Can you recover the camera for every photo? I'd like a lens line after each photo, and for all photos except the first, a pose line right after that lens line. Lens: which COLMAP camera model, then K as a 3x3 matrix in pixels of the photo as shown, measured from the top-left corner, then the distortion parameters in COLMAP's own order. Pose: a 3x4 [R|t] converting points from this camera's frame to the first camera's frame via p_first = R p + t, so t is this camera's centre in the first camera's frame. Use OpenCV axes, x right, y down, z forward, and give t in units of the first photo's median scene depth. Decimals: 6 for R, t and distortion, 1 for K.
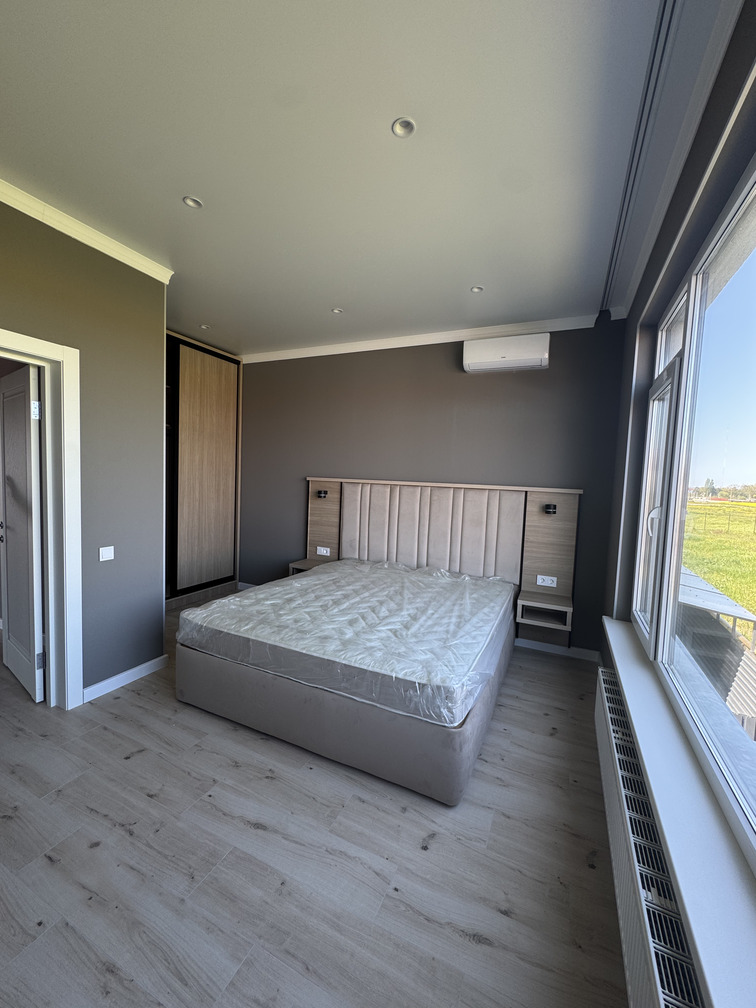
lens RADIAL K [[402.1, 0, 378.0], [0, 402.1, 504.0], [0, 0, 1]] dist [0.000579, -0.000010]
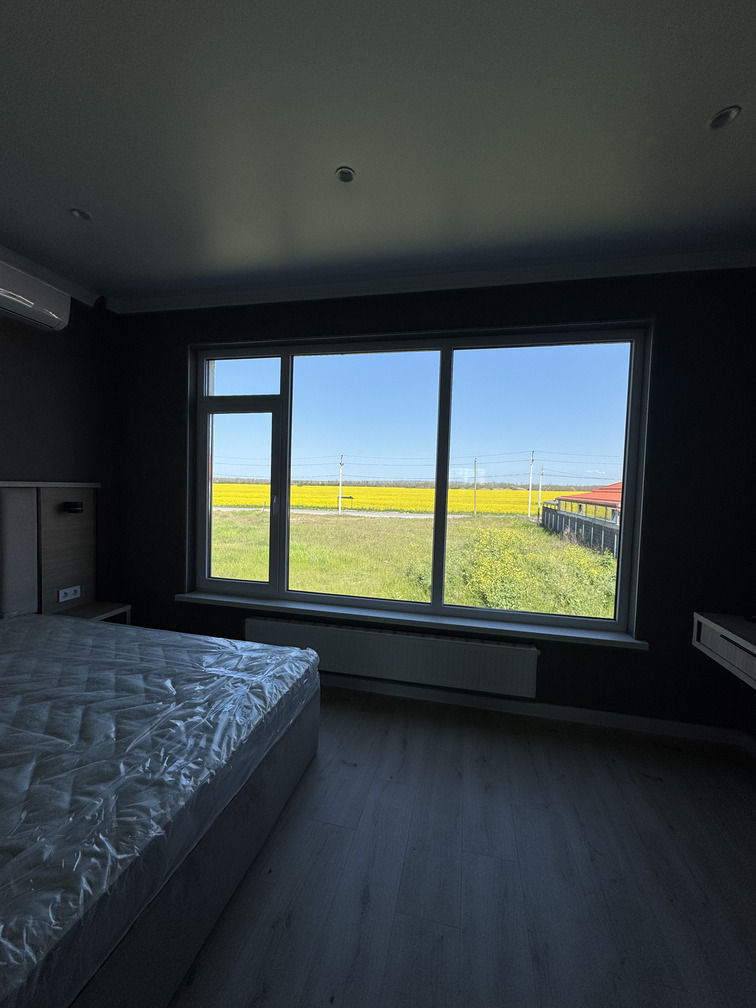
lens RADIAL K [[399.3, 0, 376.8], [0, 399.3, 502.5], [0, 0, 1]] dist [-0.001543, -0.000327]
pose [[-0.210782, -0.082839, 0.974017, -0.581194], [0.029586, 0.995406, 0.091061, -0.062159], [-0.977085, 0.048011, -0.207362, 0.612884]]
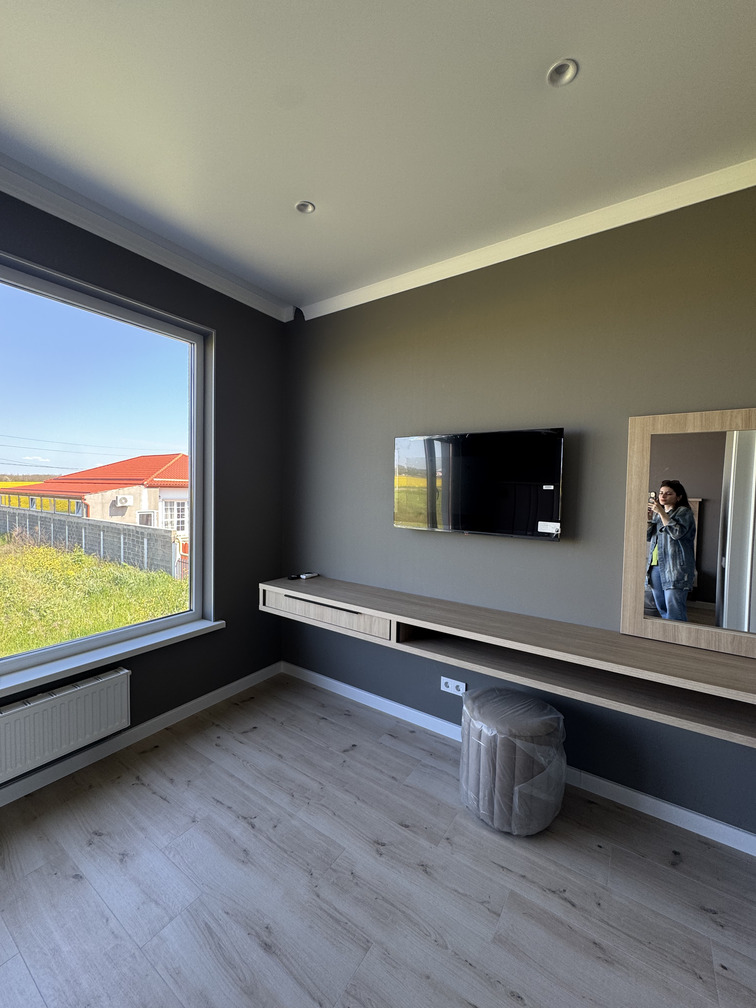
lens RADIAL K [[402.1, 0, 378.0], [0, 402.1, 504.0], [0, 0, 1]] dist [0.000579, -0.000010]
pose [[-0.984656, -0.058087, 0.164558, -0.416837], [-0.039723, 0.992828, 0.112762, -0.073096], [-0.169928, 0.104495, -0.979901, 0.738749]]
